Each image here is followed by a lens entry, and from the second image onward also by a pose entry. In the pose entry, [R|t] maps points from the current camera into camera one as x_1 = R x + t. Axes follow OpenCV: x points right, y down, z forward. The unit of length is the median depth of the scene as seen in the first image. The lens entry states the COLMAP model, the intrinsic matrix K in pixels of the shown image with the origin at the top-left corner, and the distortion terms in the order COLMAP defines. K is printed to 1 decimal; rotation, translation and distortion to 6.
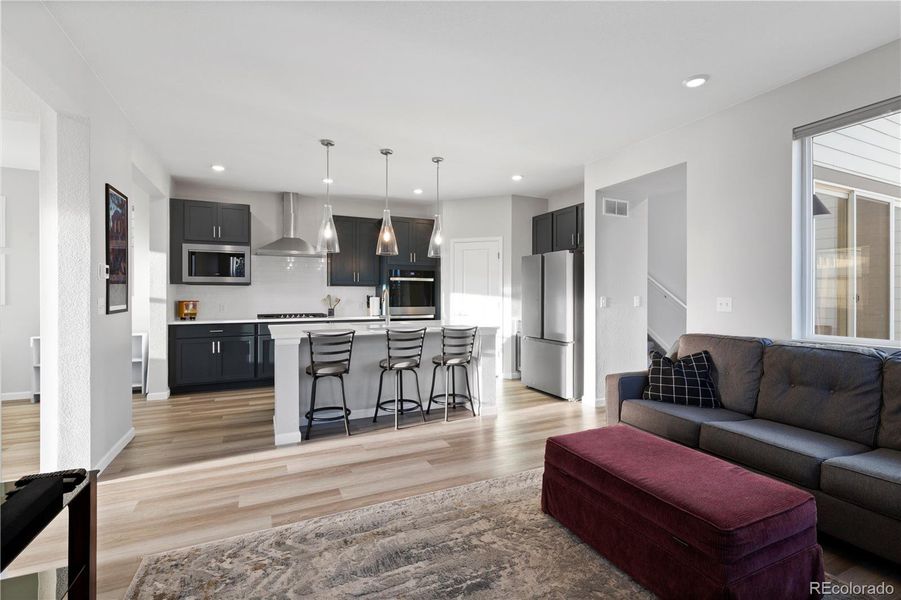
lens RADIAL K [[410.8, 0, 455.0], [0, 410.8, 295.2], [0, 0, 1]] dist [-0.002632, -0.000571]
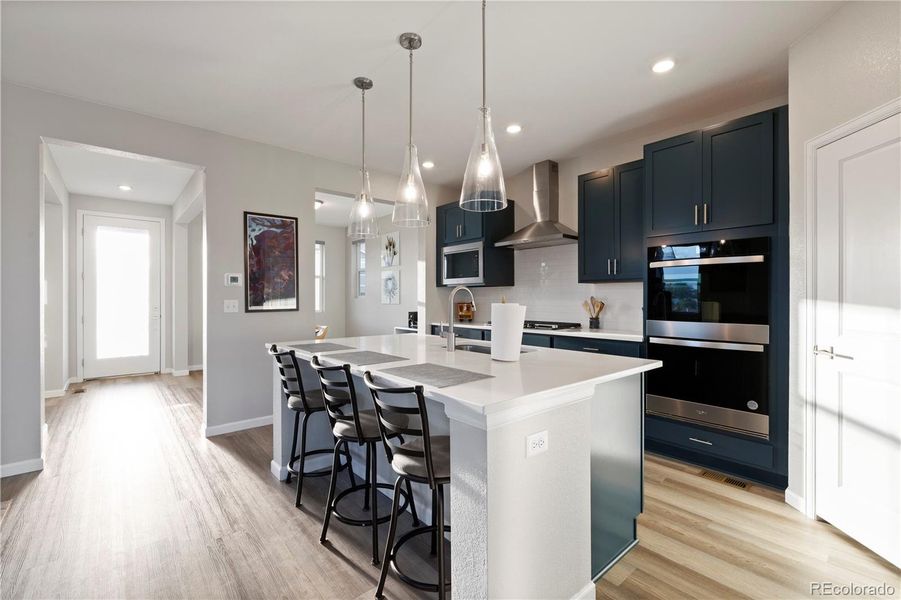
lens RADIAL K [[393.3, 0, 456.8], [0, 393.3, 298.9], [0, 0, 1]] dist [-0.007246, 0.001647]
pose [[0.268784, 0.001983, -0.963198, 0.305554], [0.002610, 0.999993, 0.002787, 0.001048], [0.963197, -0.003263, 0.268777, 0.766478]]
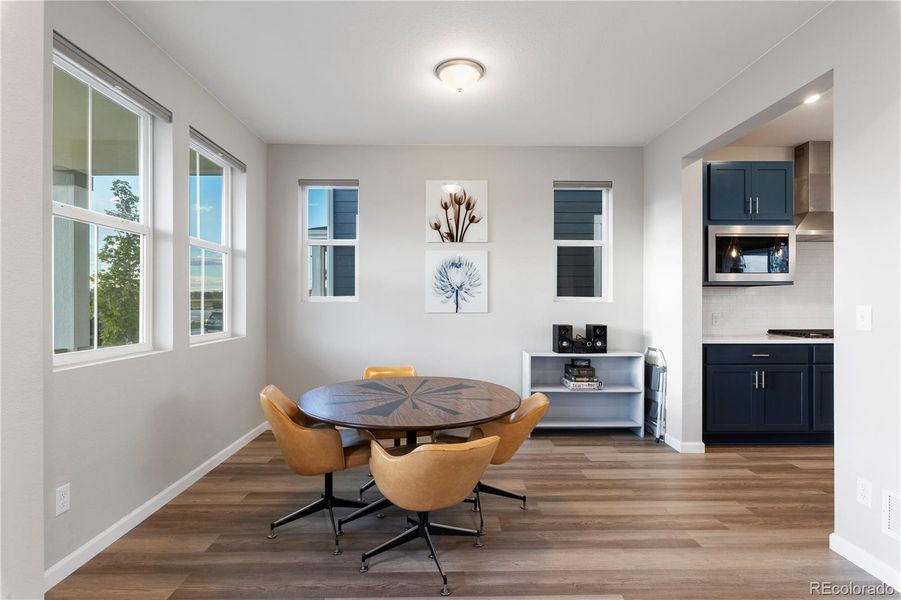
lens RADIAL K [[475.8, 0, 449.2], [0, 475.8, 299.1], [0, 0, 1]] dist [0.000164, -0.000195]
pose [[0.909215, -0.002035, -0.416321, -0.725045], [0.001943, 0.999998, -0.000646, -0.003491], [0.416322, -0.000222, 0.909217, 0.095656]]
